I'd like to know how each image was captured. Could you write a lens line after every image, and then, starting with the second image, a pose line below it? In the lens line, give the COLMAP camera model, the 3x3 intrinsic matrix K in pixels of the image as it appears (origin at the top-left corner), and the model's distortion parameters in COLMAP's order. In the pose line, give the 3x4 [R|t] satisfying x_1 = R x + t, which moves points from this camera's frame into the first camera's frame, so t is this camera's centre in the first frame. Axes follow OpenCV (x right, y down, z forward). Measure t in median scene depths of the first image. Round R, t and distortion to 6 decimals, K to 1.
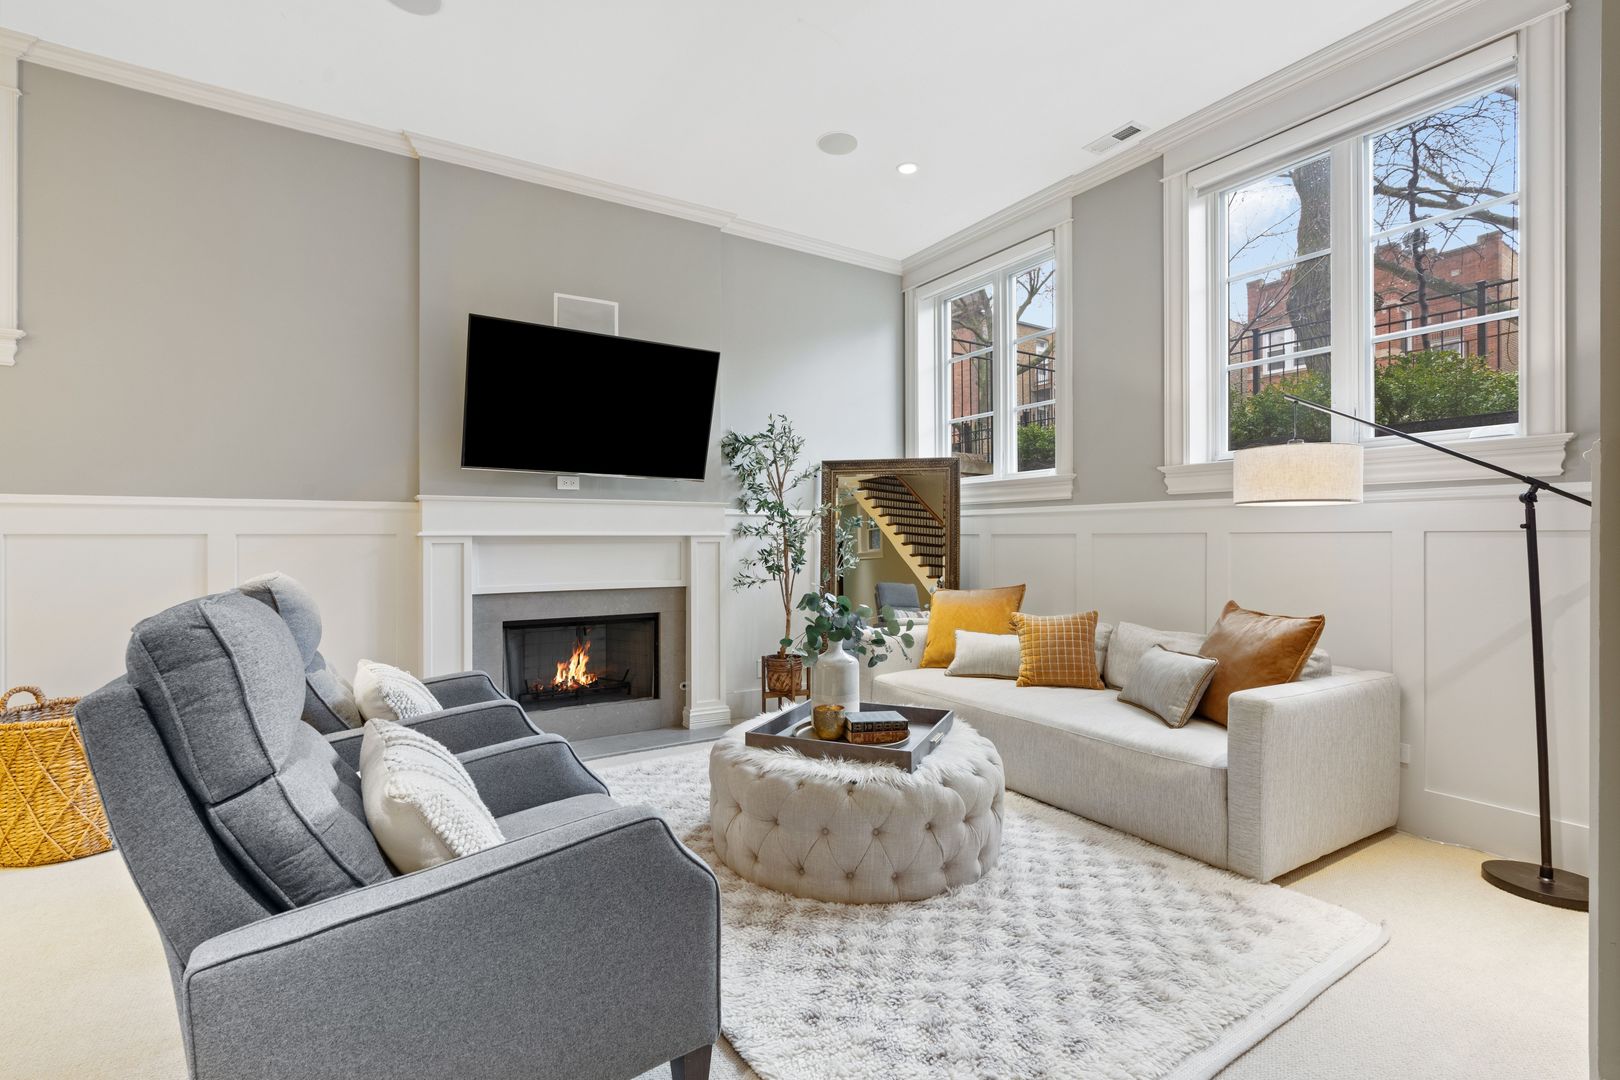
lens RADIAL K [[747.4, 0, 813.1], [0, 747.4, 535.1], [0, 0, 1]] dist [-0.000325, 0.000043]
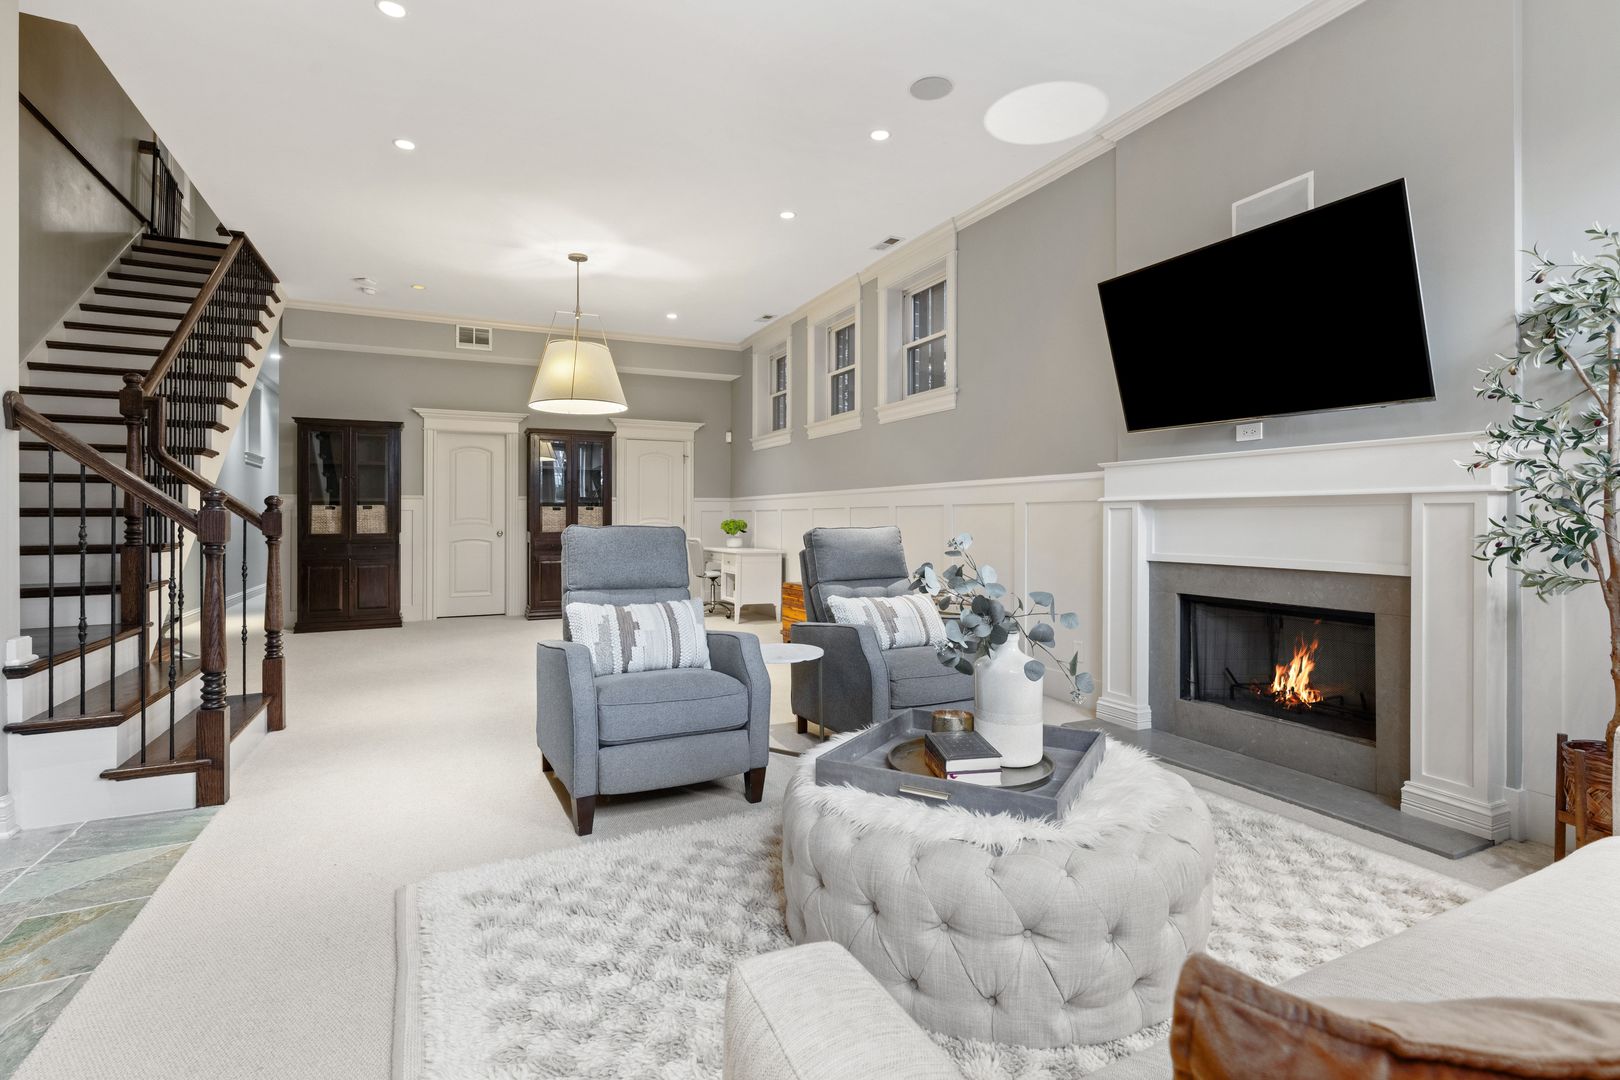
lens RADIAL K [[772.5, 0, 807.4], [0, 772.5, 509.3], [0, 0, 1]] dist [-0.000966, -0.000124]
pose [[-0.131439, -0.008613, -0.991287, 0.583975], [0.009736, 0.999903, -0.009979, 0.017802], [0.991276, -0.010962, -0.131342, 0.672726]]
